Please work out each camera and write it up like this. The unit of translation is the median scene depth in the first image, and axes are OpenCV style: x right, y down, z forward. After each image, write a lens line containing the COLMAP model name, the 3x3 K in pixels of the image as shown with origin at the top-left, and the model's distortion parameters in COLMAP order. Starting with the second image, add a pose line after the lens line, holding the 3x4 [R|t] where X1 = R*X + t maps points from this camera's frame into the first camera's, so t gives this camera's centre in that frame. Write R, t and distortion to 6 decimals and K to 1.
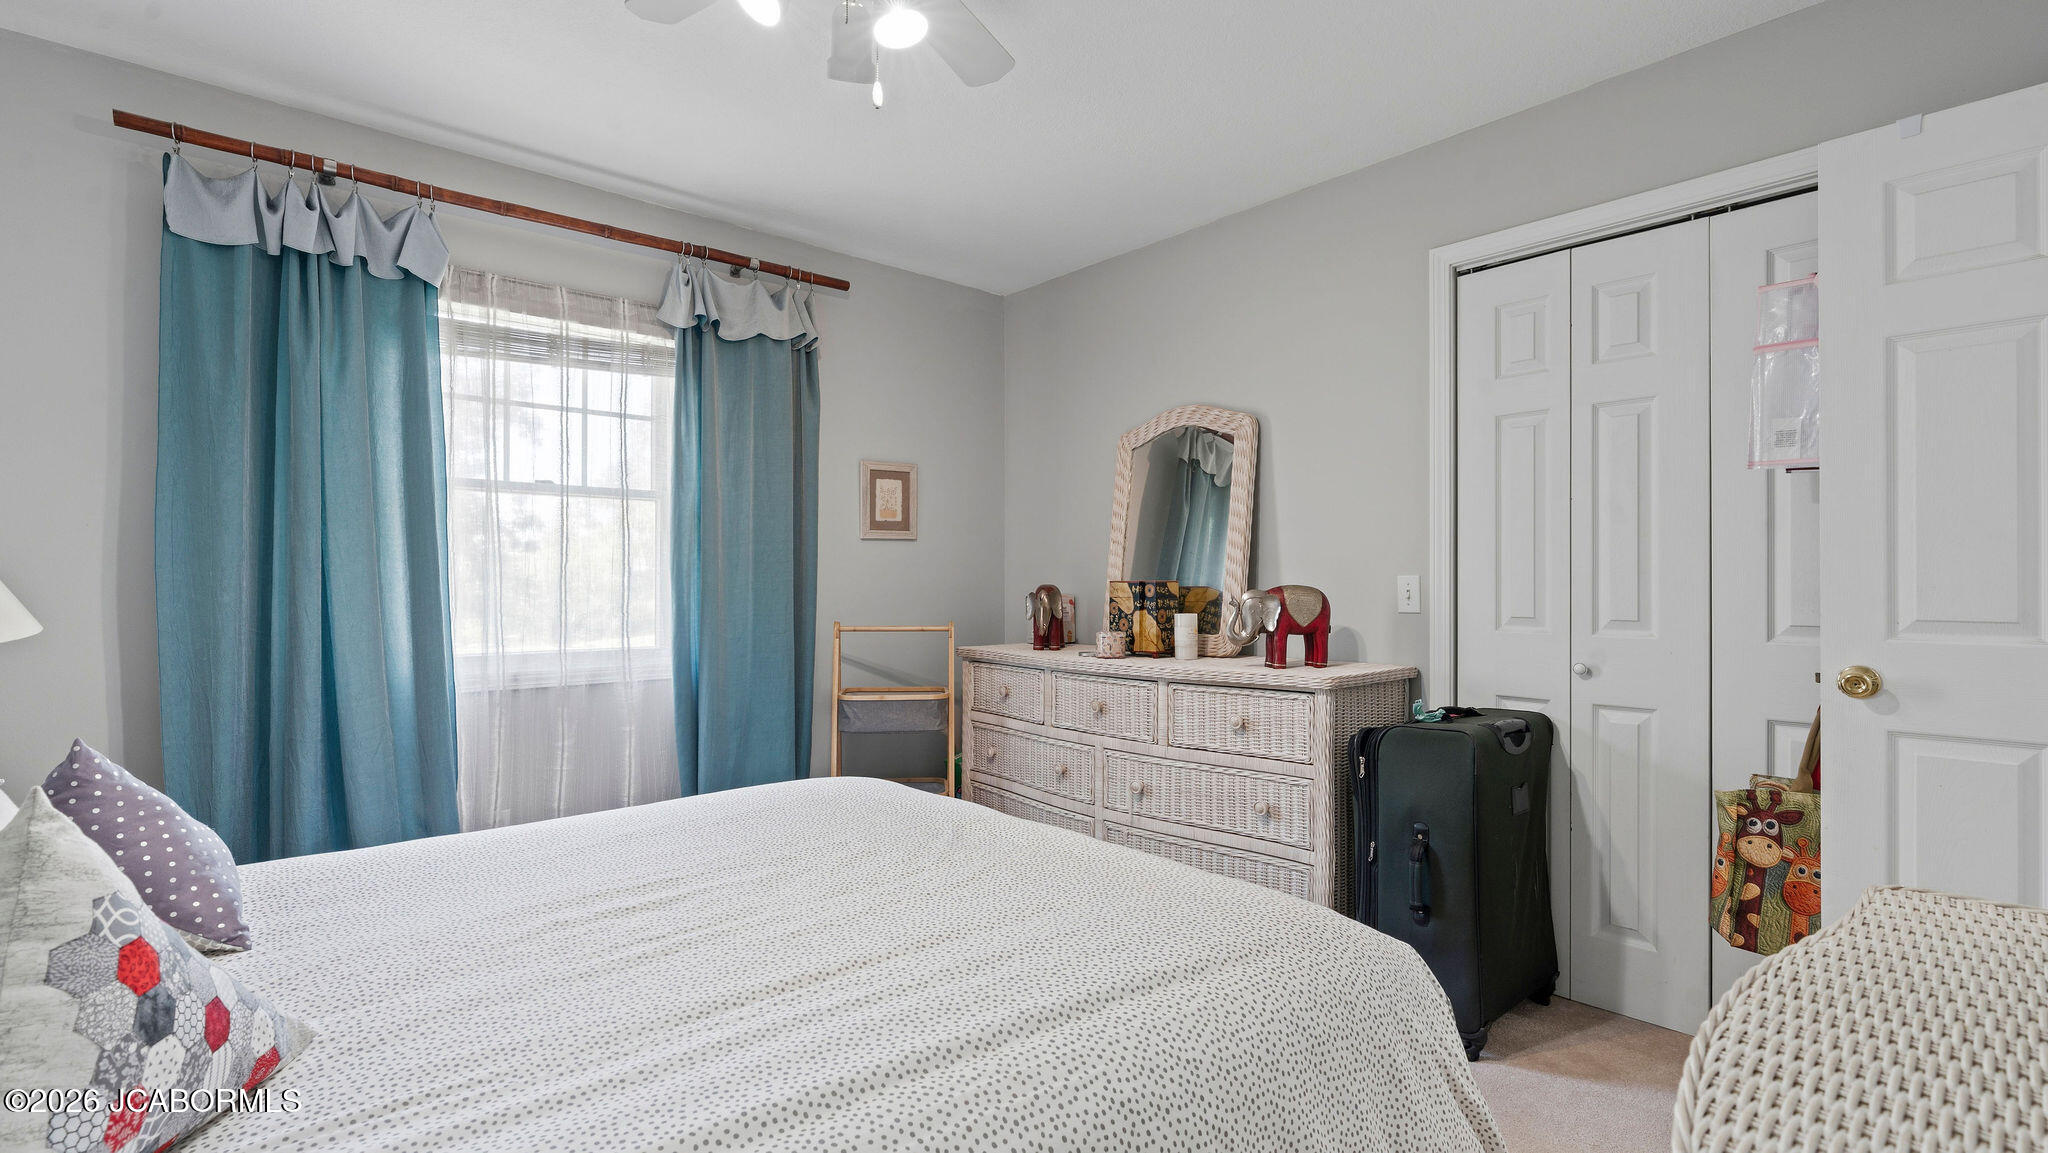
lens RADIAL K [[921.2, 0, 1005.4], [0, 921.2, 575.1], [0, 0, 1]] dist [-0.012573, 0.004517]
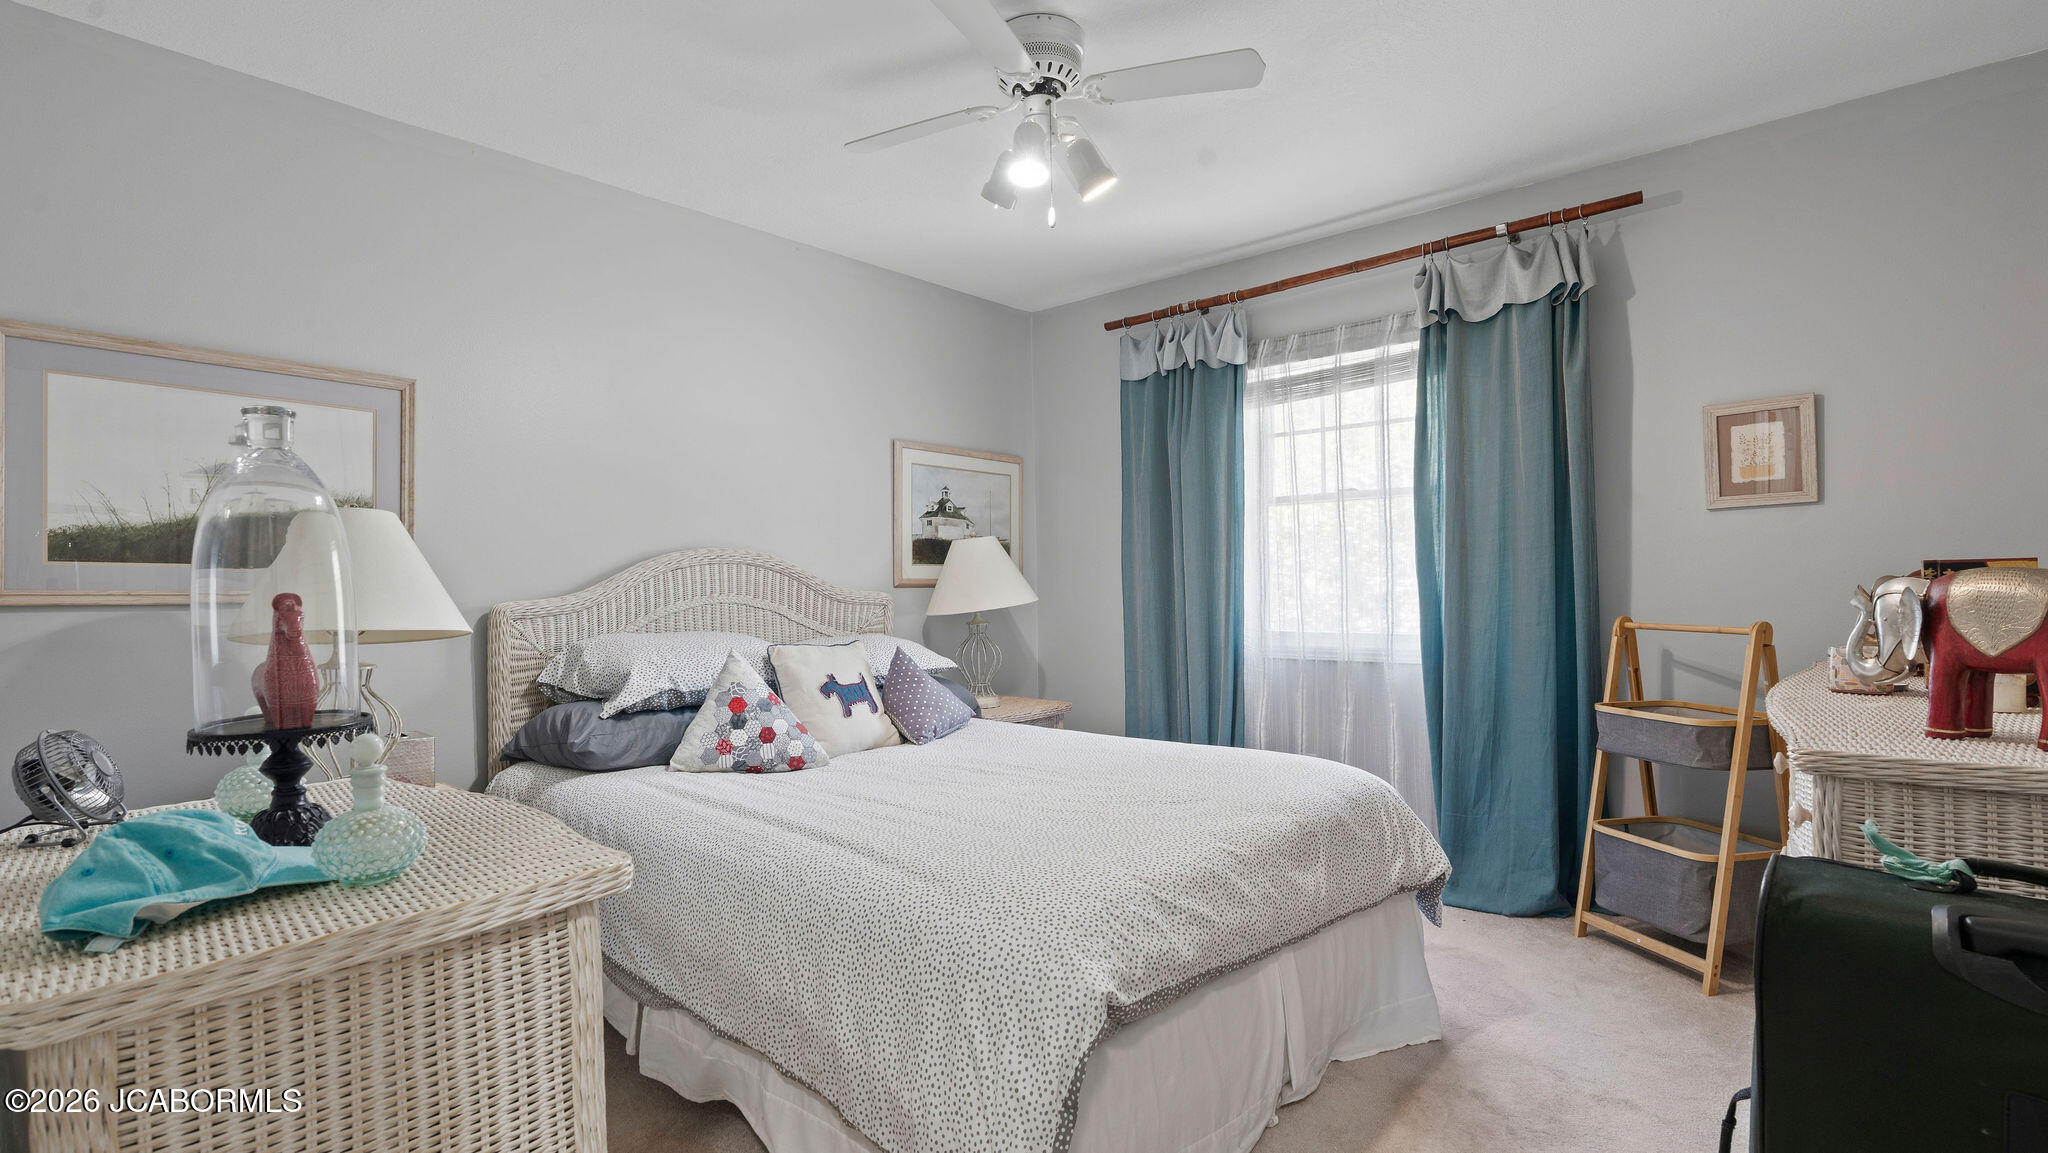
lens RADIAL K [[921.2, 0, 1003.2], [0, 921.2, 589.8], [0, 0, 1]] dist [-0.012573, 0.004517]
pose [[0.145664, 0.006958, -0.989310, 1.062418], [0.029074, 0.999513, 0.011311, 0.003514], [0.988907, -0.030411, 0.145391, 0.645095]]
